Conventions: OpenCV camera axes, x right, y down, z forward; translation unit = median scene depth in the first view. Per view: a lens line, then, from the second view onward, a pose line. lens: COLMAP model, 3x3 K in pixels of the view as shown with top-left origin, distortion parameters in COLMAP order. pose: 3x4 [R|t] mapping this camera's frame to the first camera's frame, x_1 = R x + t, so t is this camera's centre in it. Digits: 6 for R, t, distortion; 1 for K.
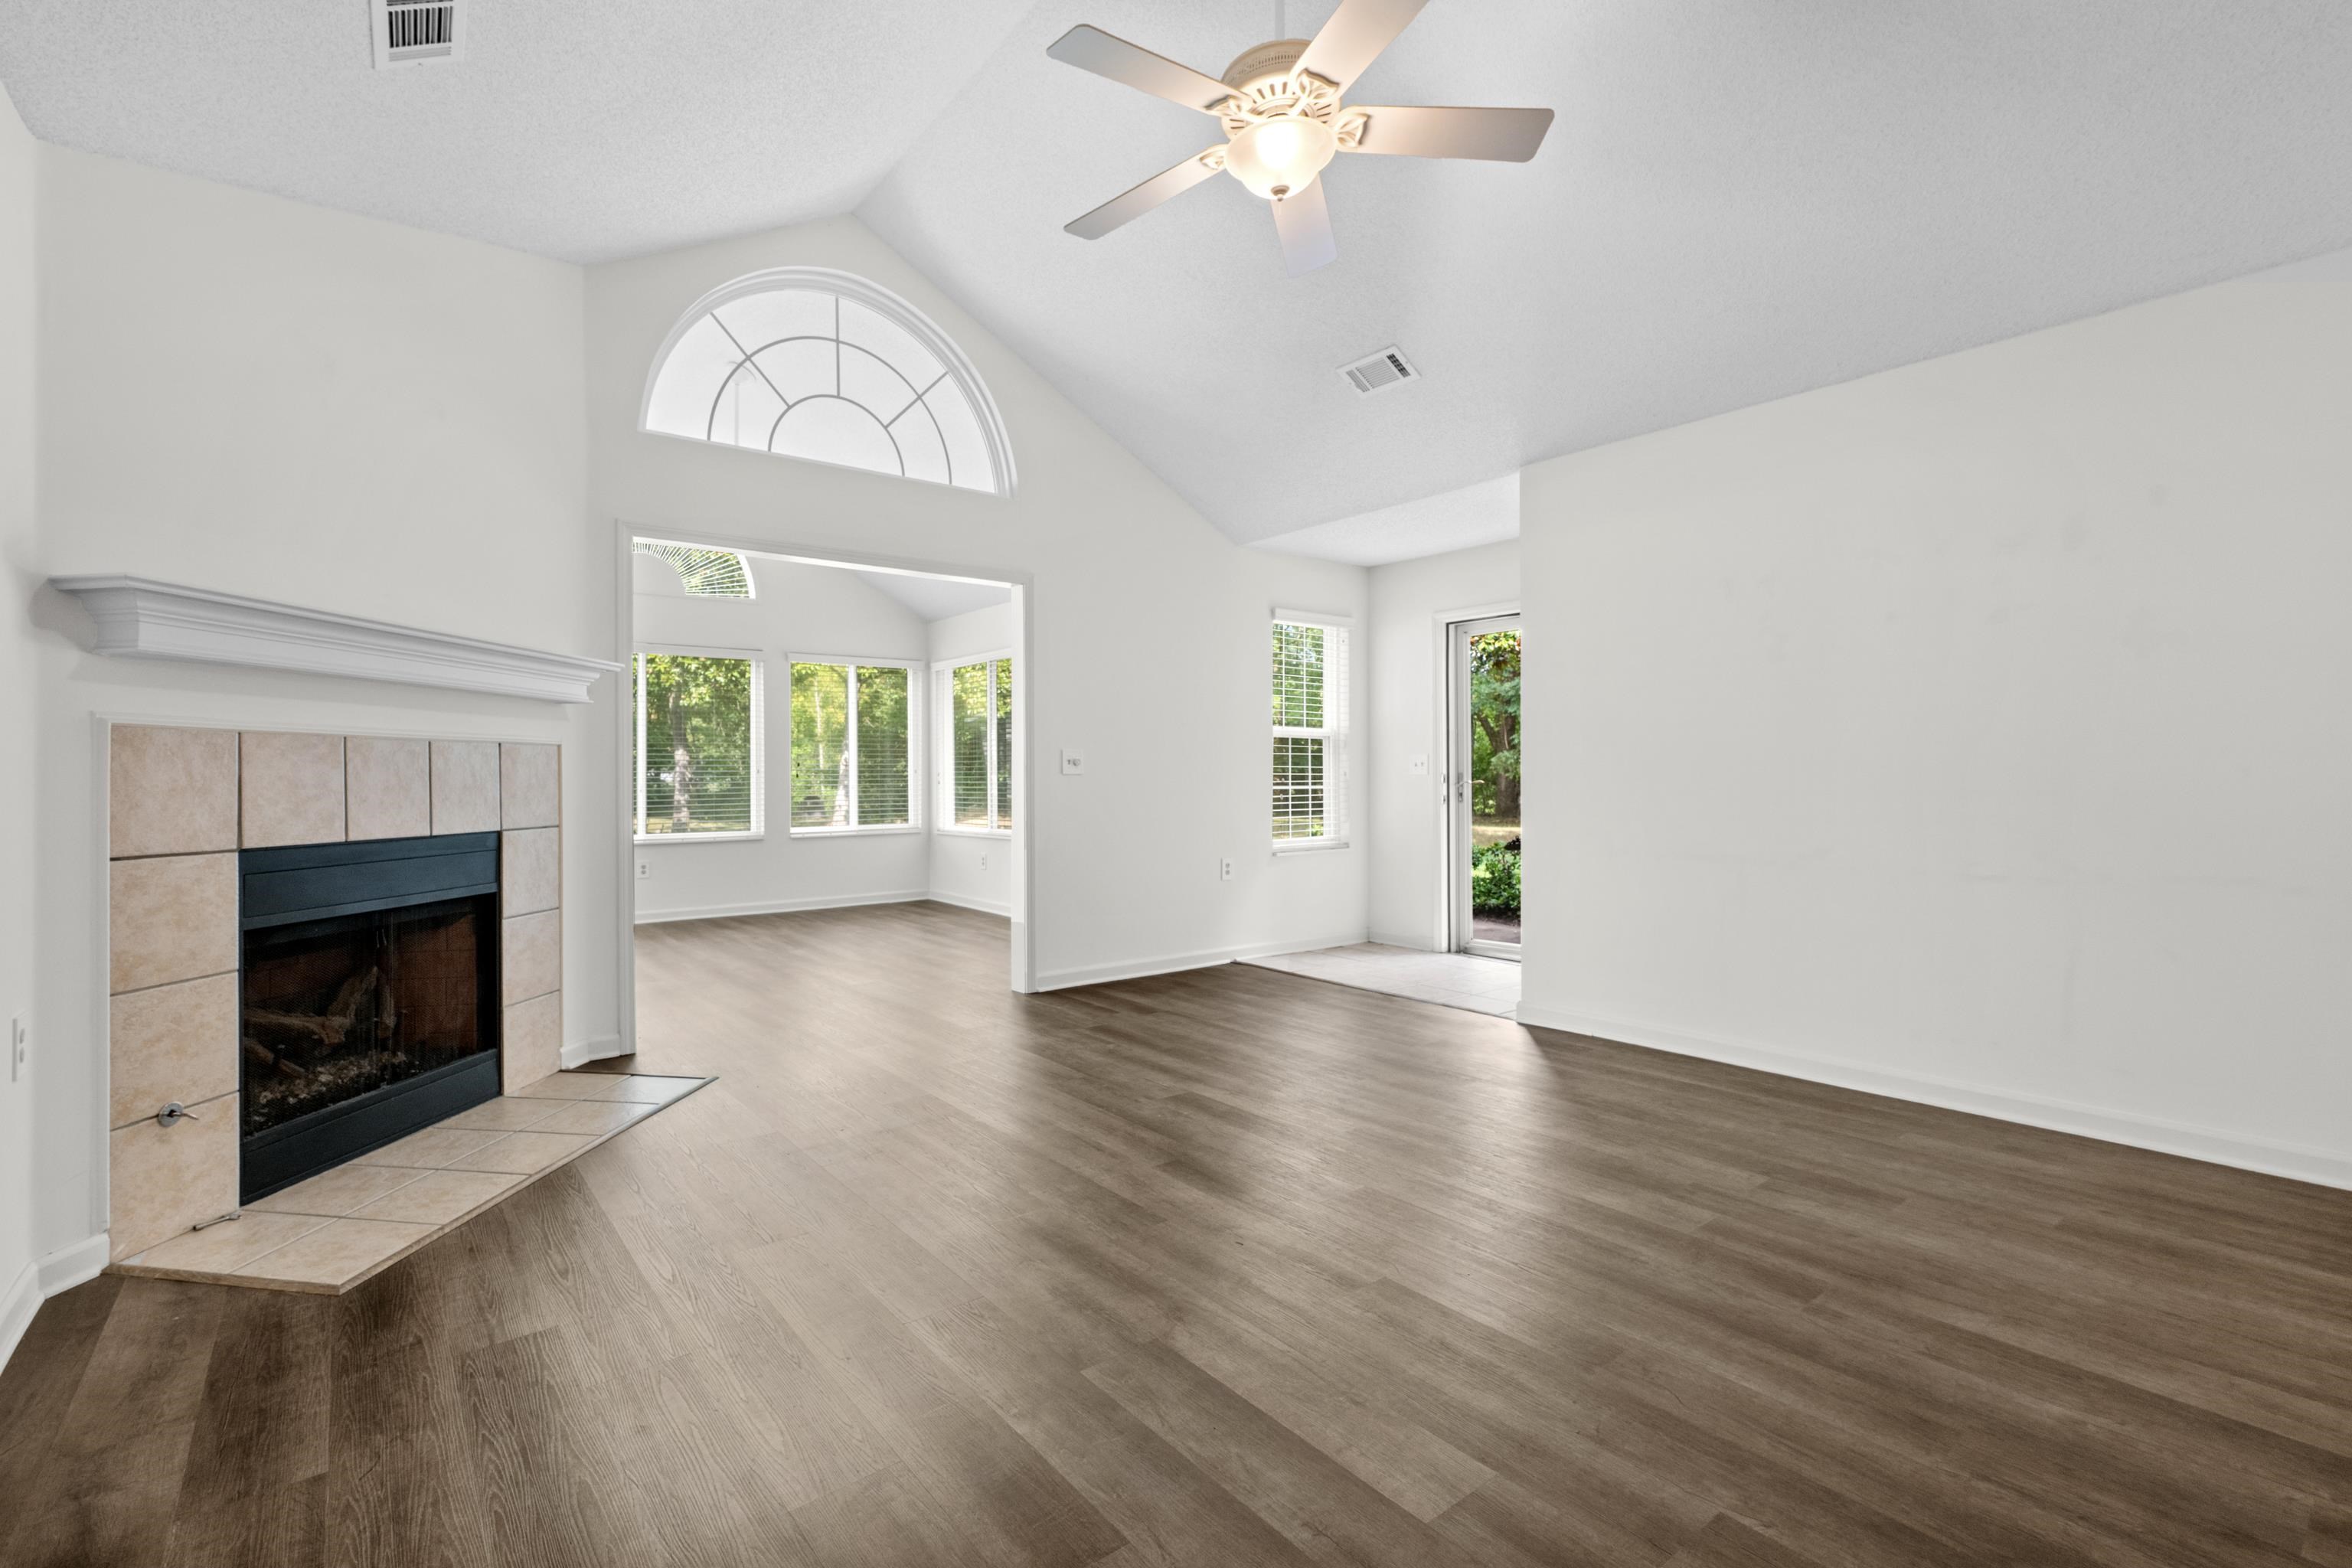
lens RADIAL K [[1010.3, 0, 1085.6], [0, 1010.3, 763.7], [0, 0, 1]] dist [0.001425, 0.000021]
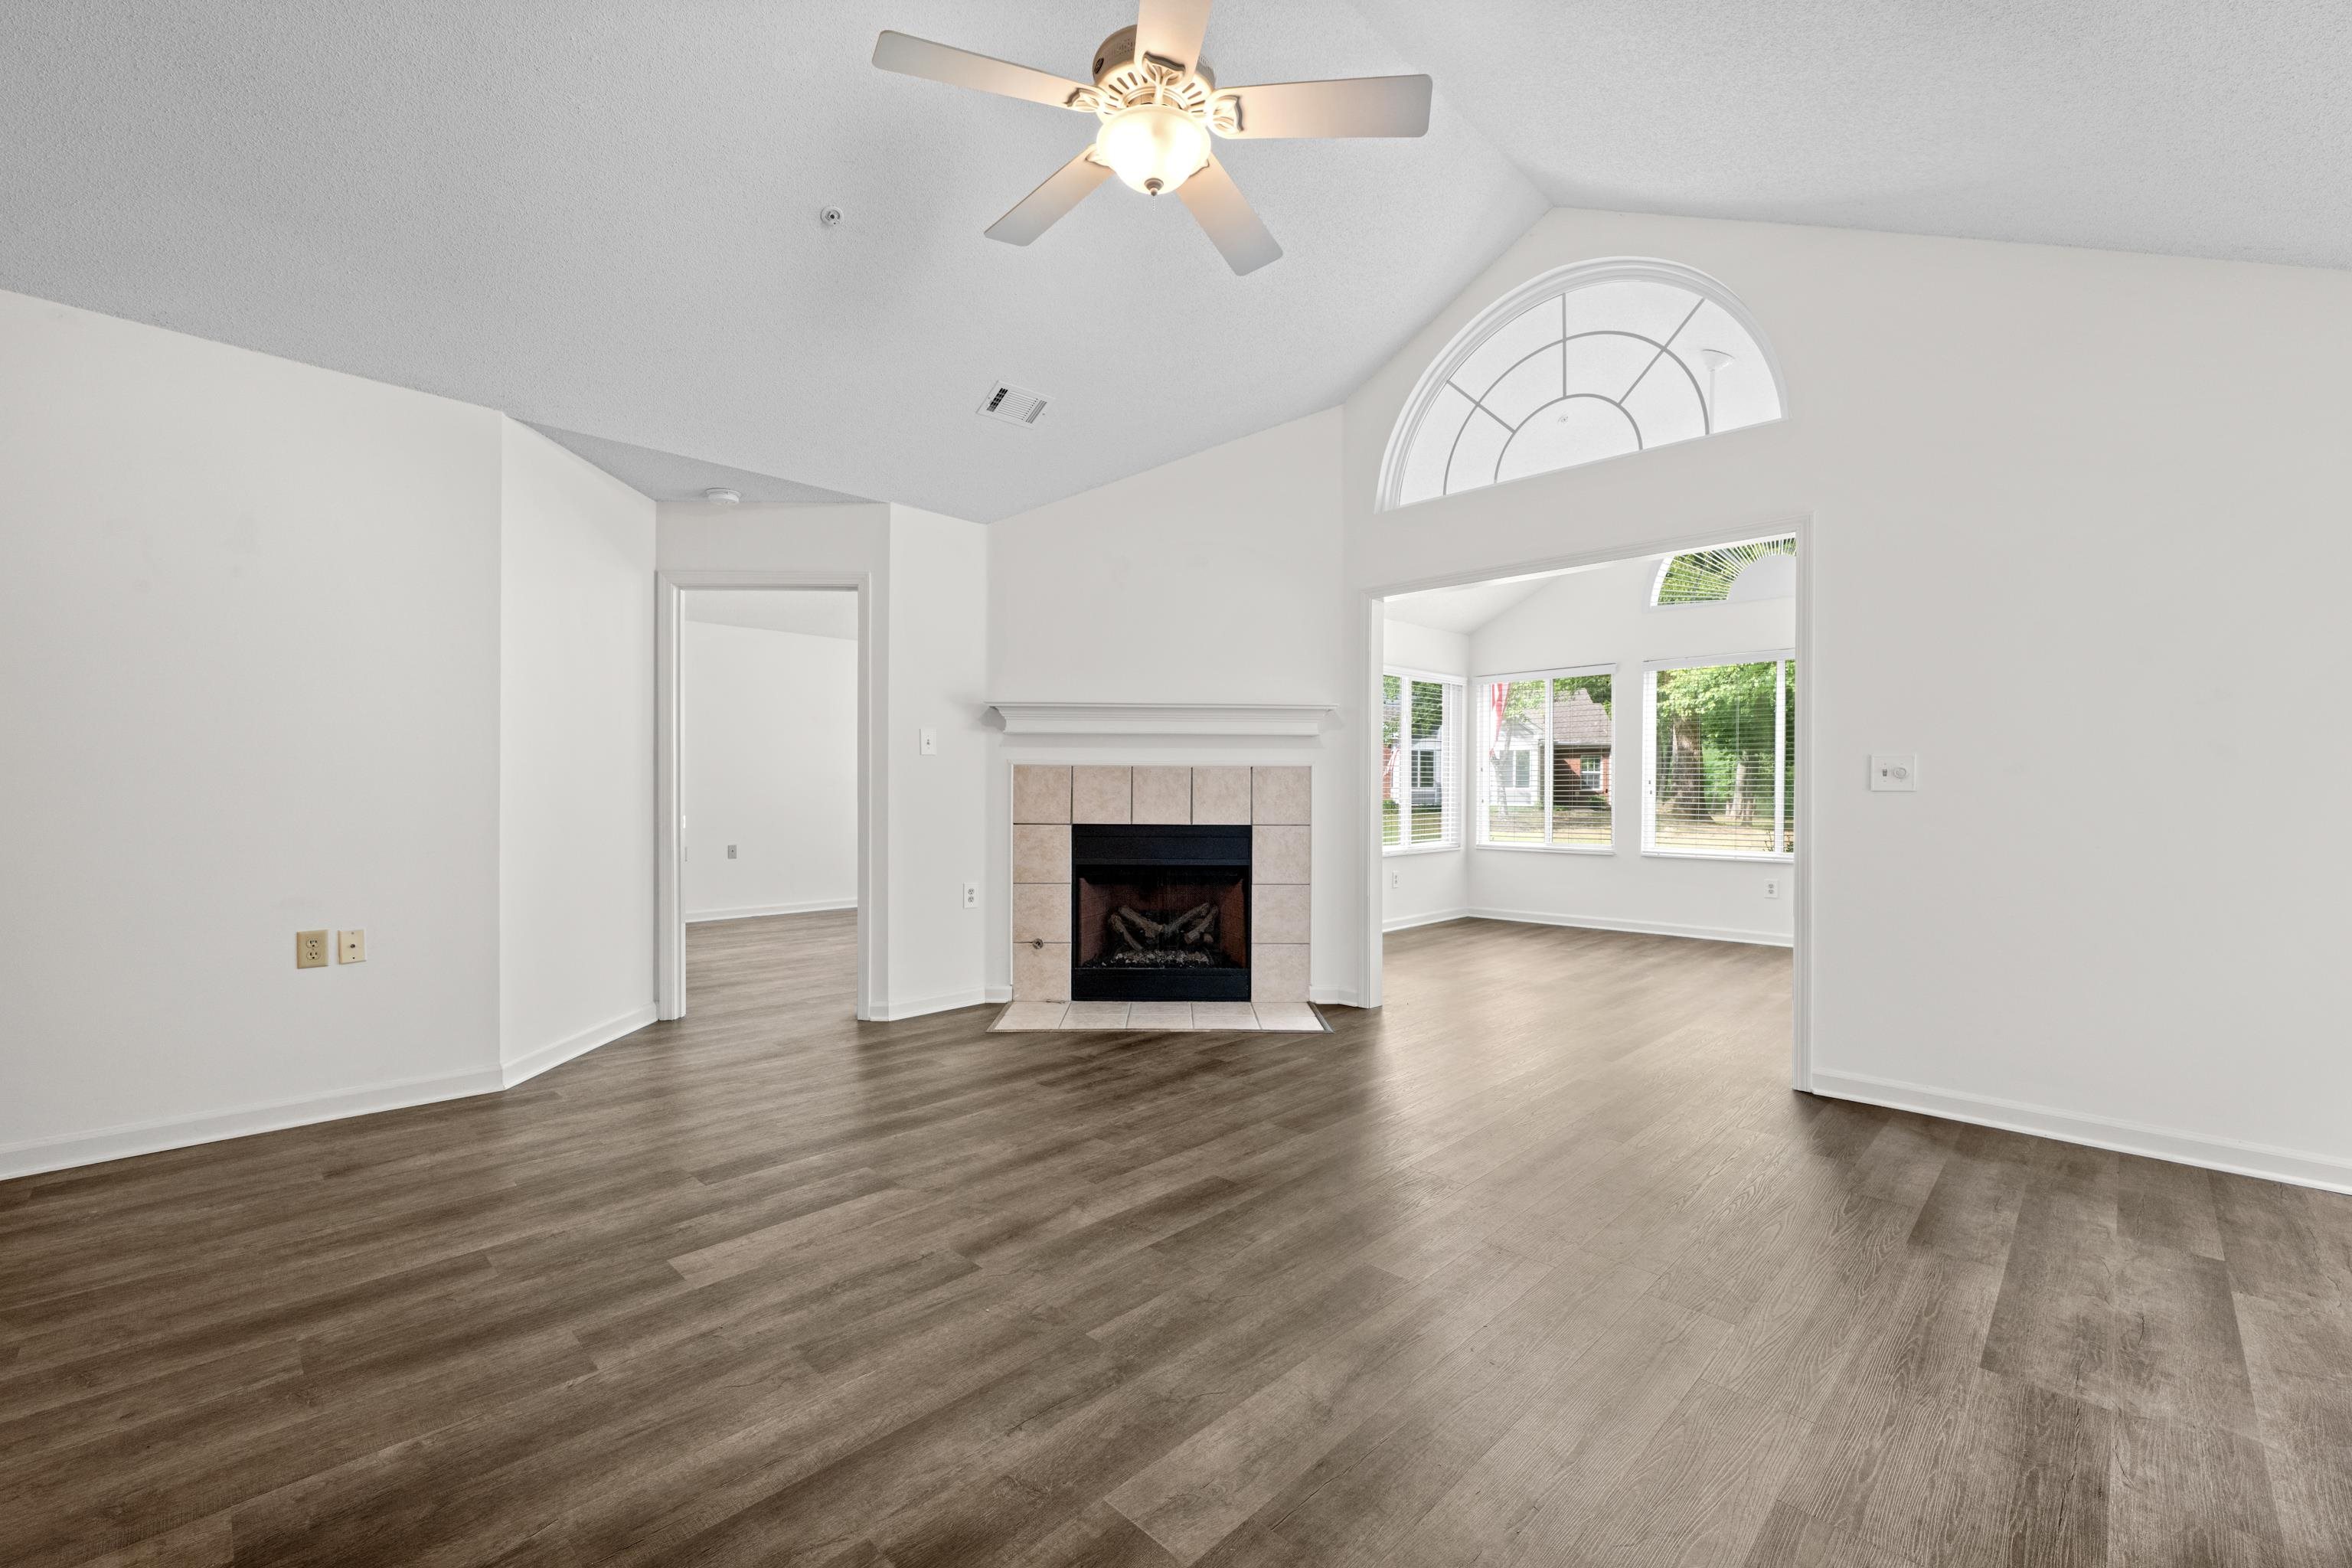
lens RADIAL K [[984.4, 0, 1176.0], [0, 984.4, 784.0], [0, 0, 1]] dist [0.000884, 0.000129]
pose [[0.165737, 0.000649, -0.986170, 1.070301], [0.007370, 0.999971, 0.001897, 0.002092], [0.986142, -0.007583, 0.165728, 0.823562]]
